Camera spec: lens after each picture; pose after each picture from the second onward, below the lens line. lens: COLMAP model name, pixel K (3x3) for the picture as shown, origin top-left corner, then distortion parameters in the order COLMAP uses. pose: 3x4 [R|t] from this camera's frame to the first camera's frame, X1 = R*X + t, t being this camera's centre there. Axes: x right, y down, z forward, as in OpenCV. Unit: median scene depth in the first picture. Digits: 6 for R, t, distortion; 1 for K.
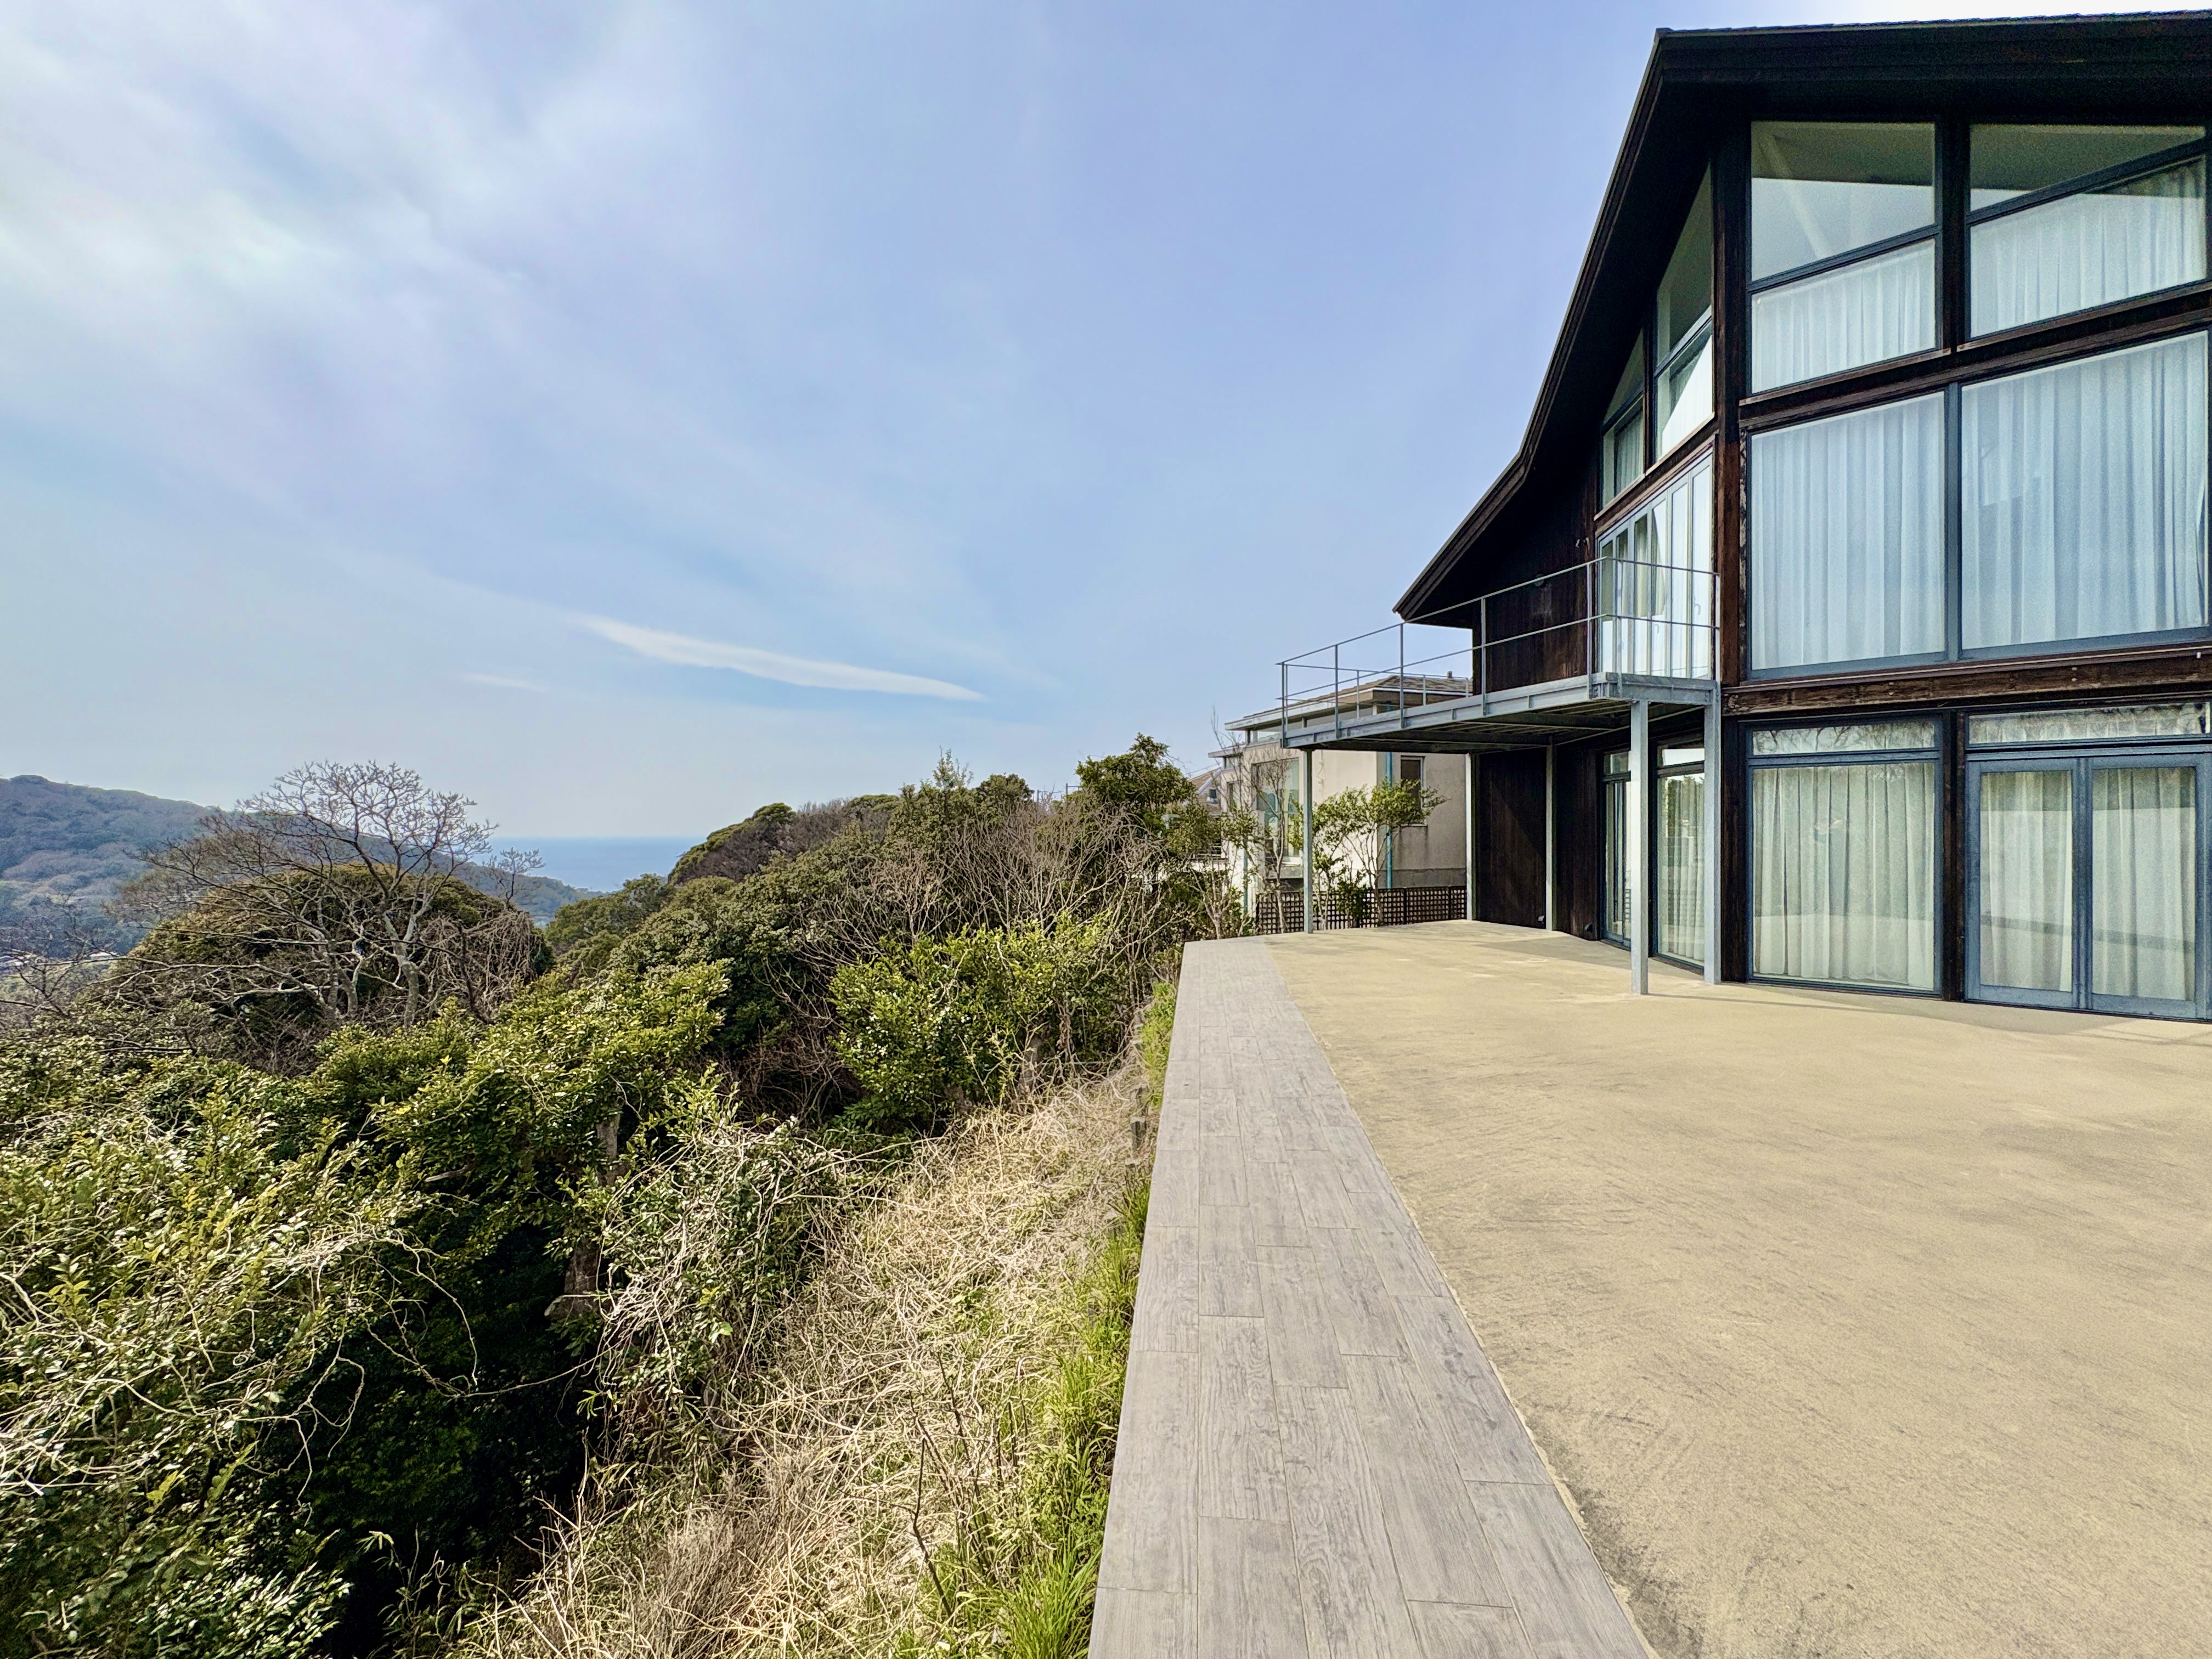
lens RADIAL K [[898.8, 0, 1106.0], [0, 898.8, 829.5], [0, 0, 1]] dist [-0.000336, -0.000067]
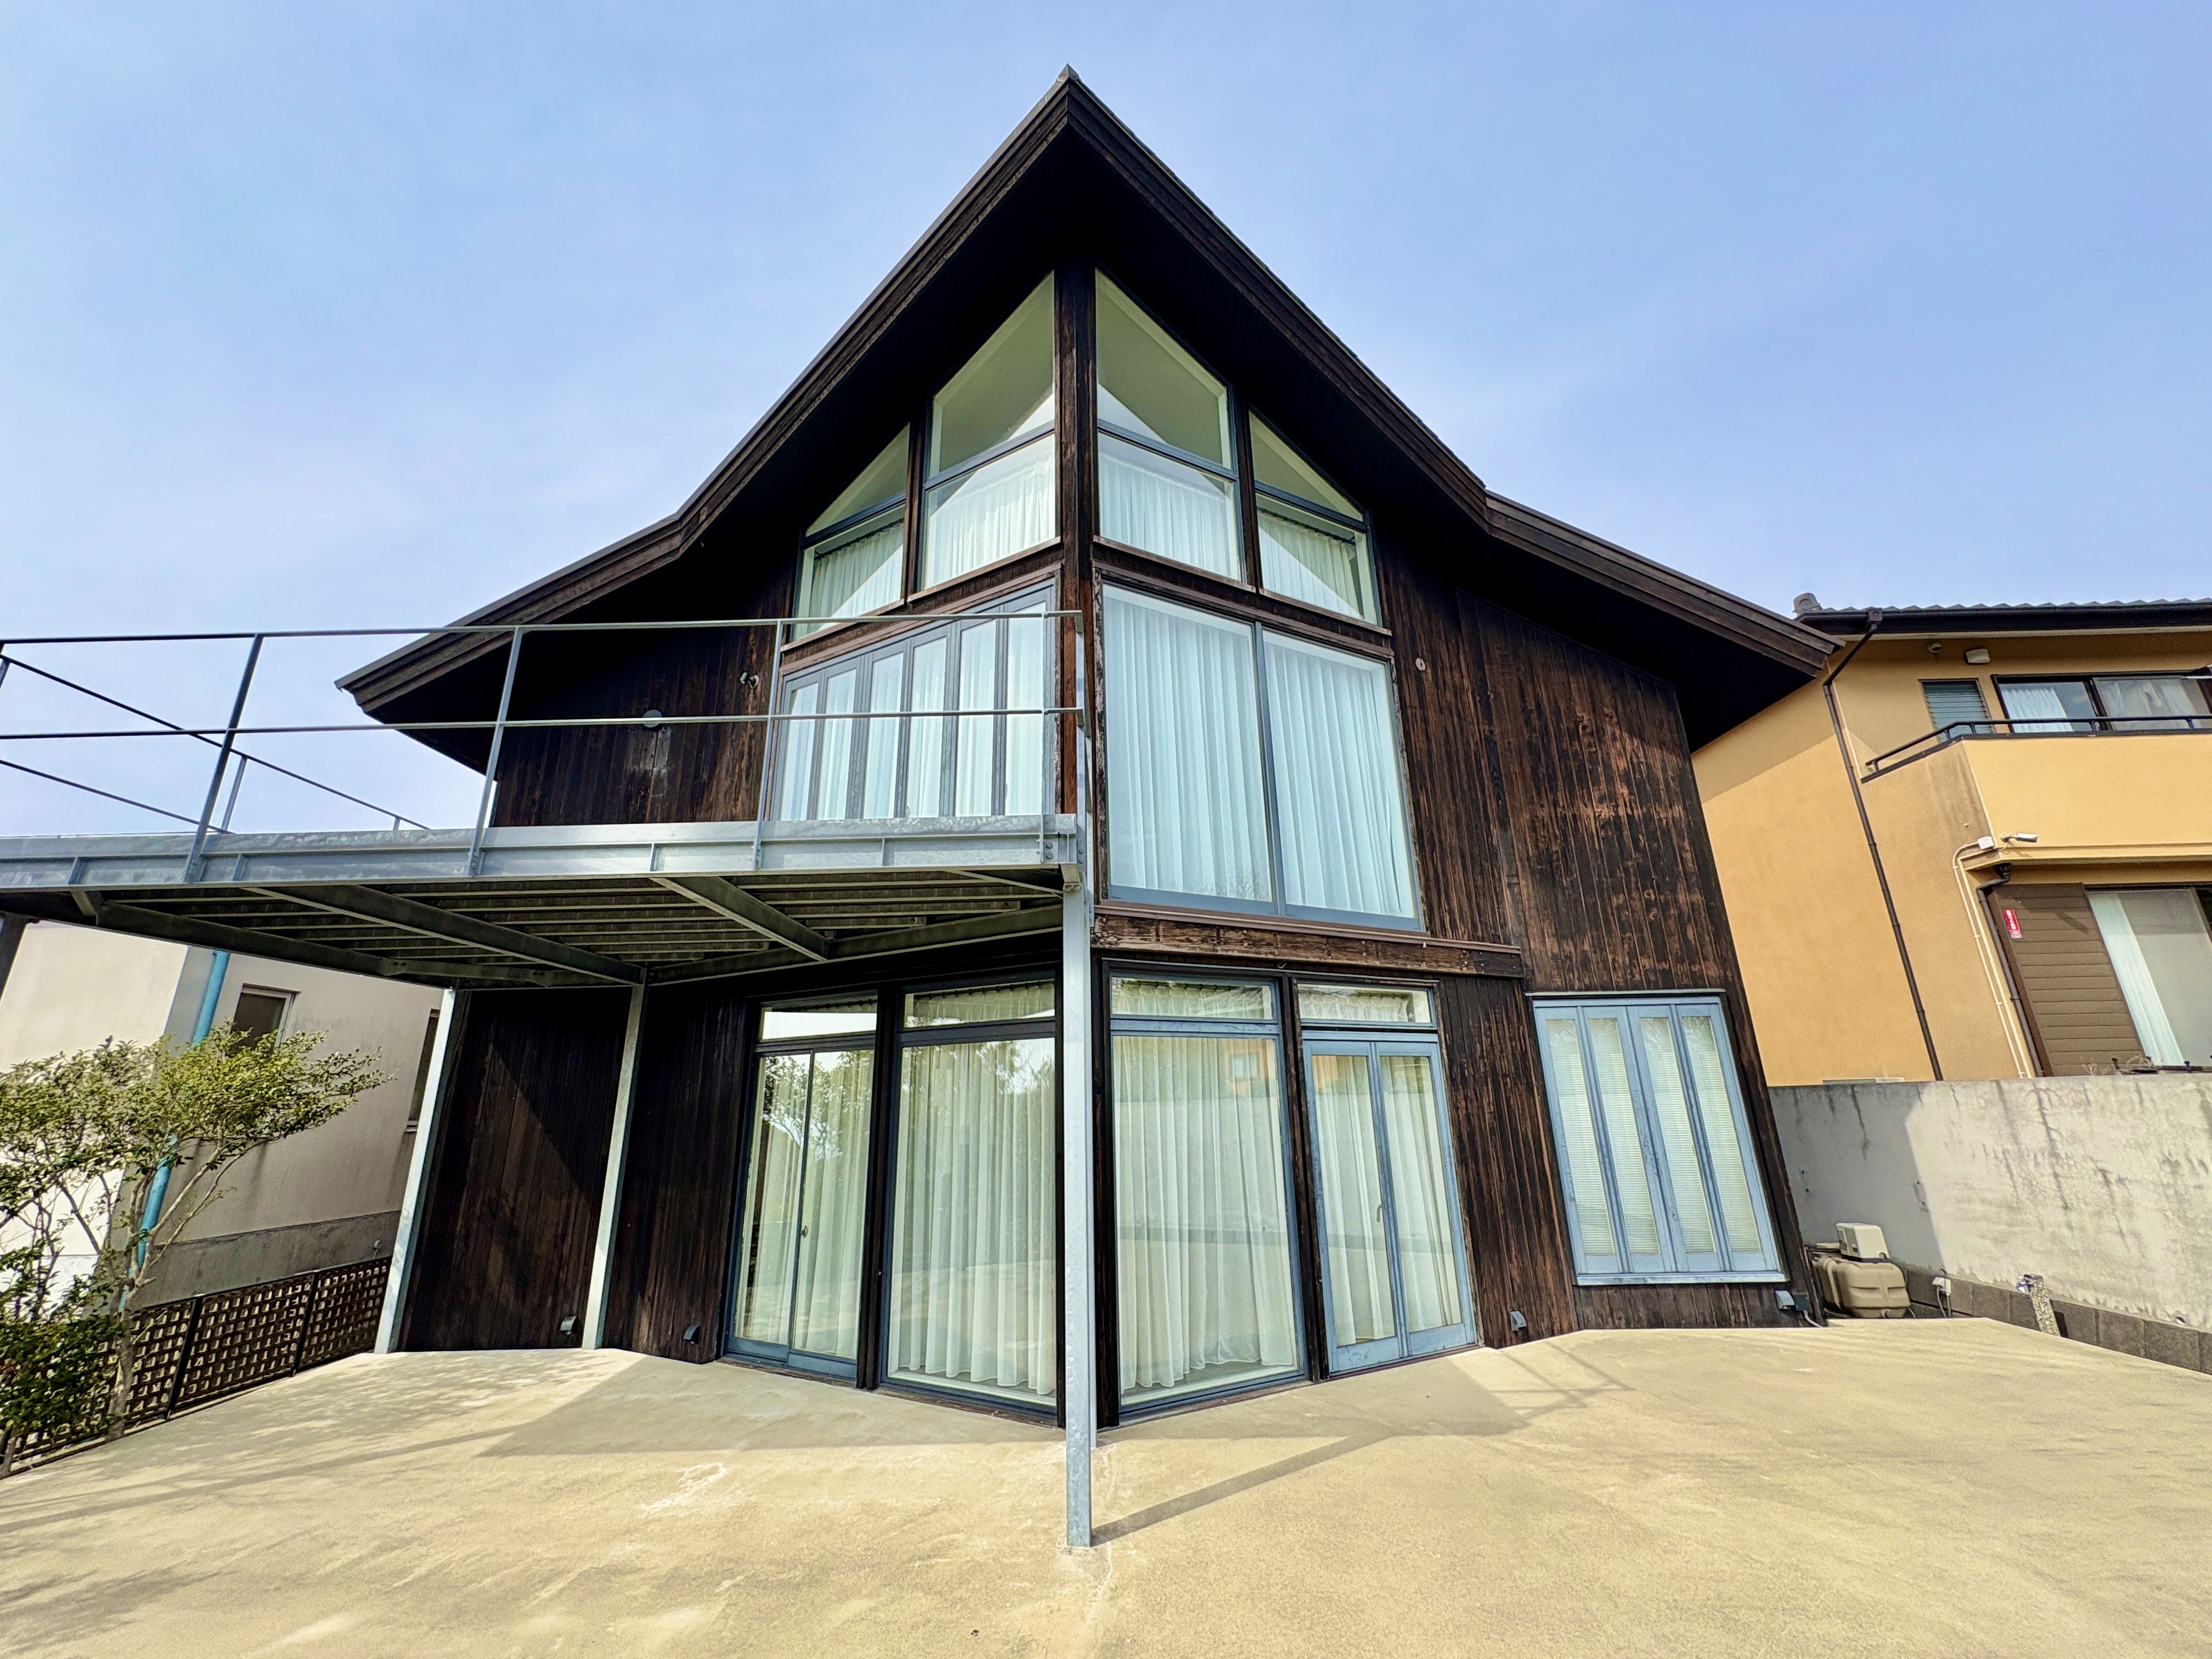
lens RADIAL K [[882.0, 0, 1106.0], [0, 882.0, 829.5], [0, 0, 1]] dist [-0.001163, 0.000180]
pose [[0.378531, 0.274056, 0.884086, 0.121223], [0.020057, 0.952508, -0.303854, -0.015807], [-0.925371, 0.132750, 0.355057, 0.760754]]
